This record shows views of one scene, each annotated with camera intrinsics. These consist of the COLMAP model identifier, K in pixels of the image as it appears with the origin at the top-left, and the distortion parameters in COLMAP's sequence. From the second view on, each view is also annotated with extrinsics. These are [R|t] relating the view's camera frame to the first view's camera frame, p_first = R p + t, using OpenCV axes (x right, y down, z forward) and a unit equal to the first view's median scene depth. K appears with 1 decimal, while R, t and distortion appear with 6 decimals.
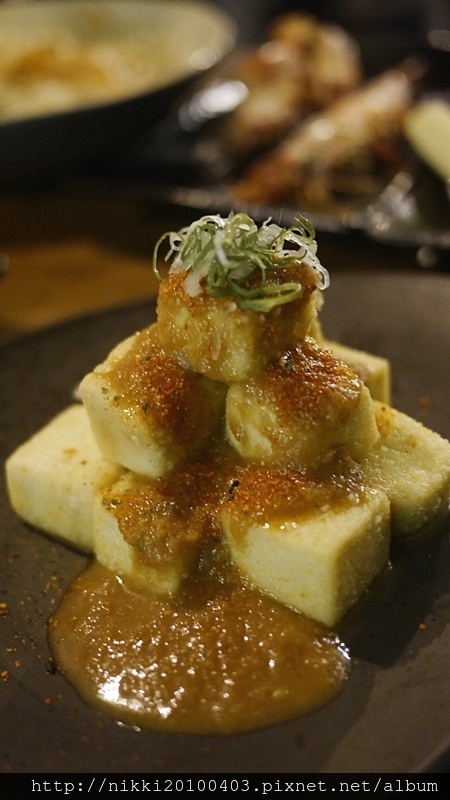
lens RADIAL K [[946.1, 0, 225.0], [0, 946.1, 400.0], [0, 0, 1]] dist [-0.017713, 0.020063]
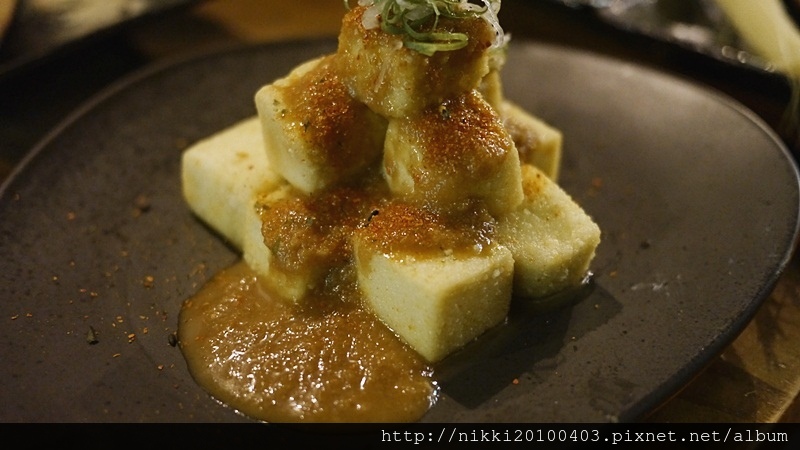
lens RADIAL K [[946.1, 0, 400.0], [0, 946.1, 225.0], [0, 0, 1]] dist [-0.017713, 0.020063]
pose [[0.972537, 0.210593, -0.099107, 0.146925], [-0.203711, 0.976139, 0.075192, 0.016481], [0.112577, -0.052938, 0.992232, -0.047868]]
